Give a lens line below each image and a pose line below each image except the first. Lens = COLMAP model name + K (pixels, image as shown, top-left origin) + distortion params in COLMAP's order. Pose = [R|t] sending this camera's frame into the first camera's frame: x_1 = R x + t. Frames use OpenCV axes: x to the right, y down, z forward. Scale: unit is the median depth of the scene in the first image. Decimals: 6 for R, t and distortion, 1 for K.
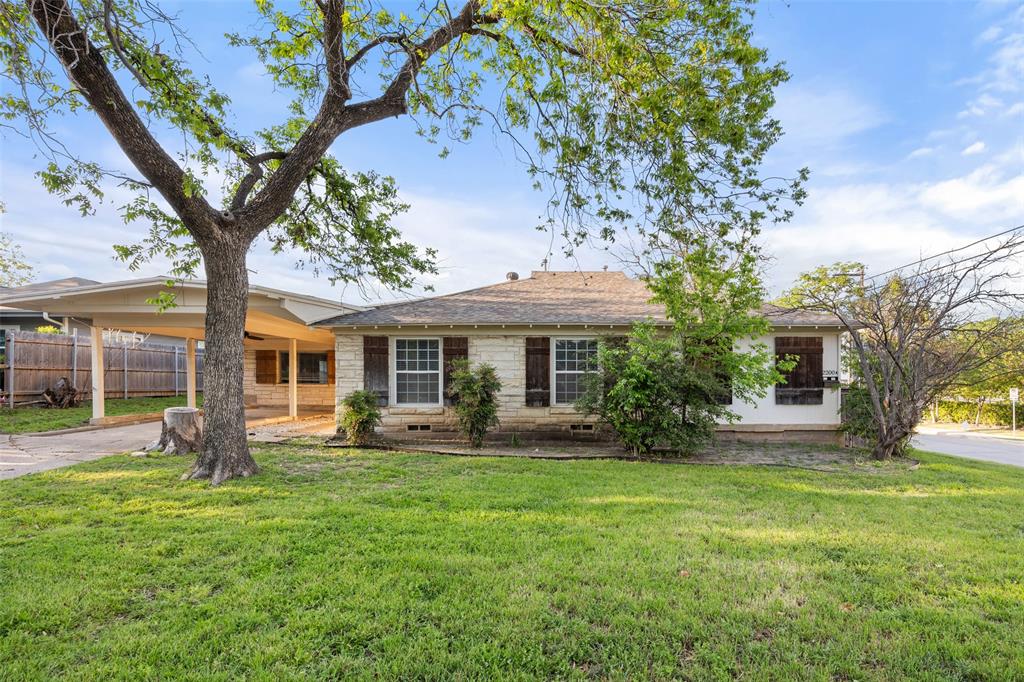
lens RADIAL K [[479.2, 0, 522.5], [0, 479.2, 381.8], [0, 0, 1]] dist [-0.002763, -0.000185]
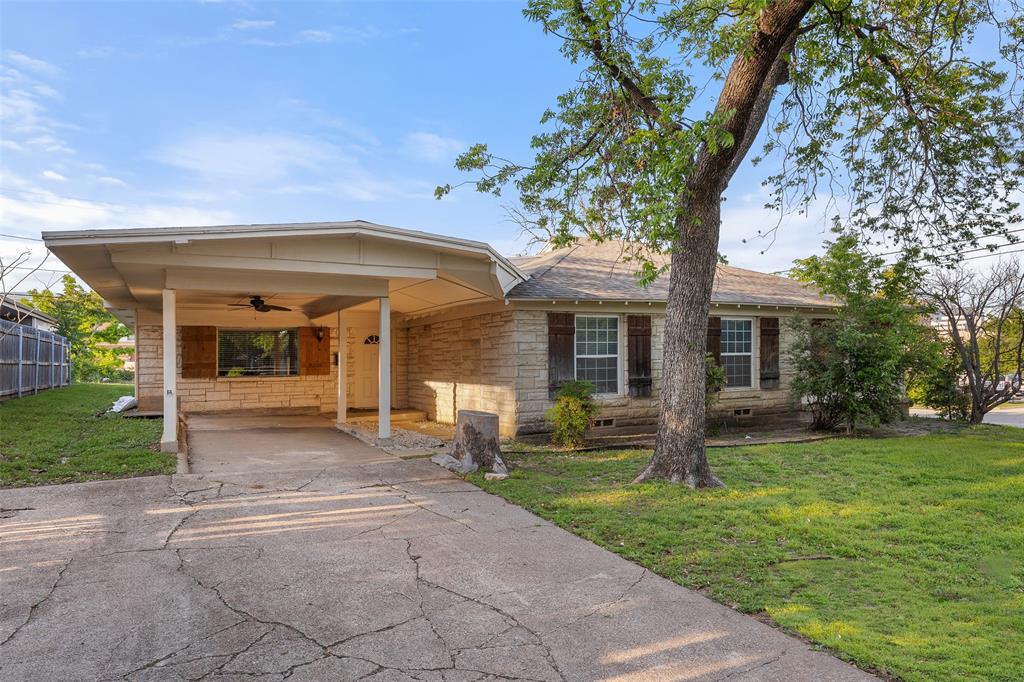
lens RADIAL K [[636.7, 0, 523.0], [0, 636.7, 356.4], [0, 0, 1]] dist [-0.000301, 0.000033]
pose [[0.892005, -0.013454, 0.451826, -0.834881], [0.020797, 0.999720, -0.011288, -0.010057], [-0.451548, 0.019466, 0.892035, 0.068578]]
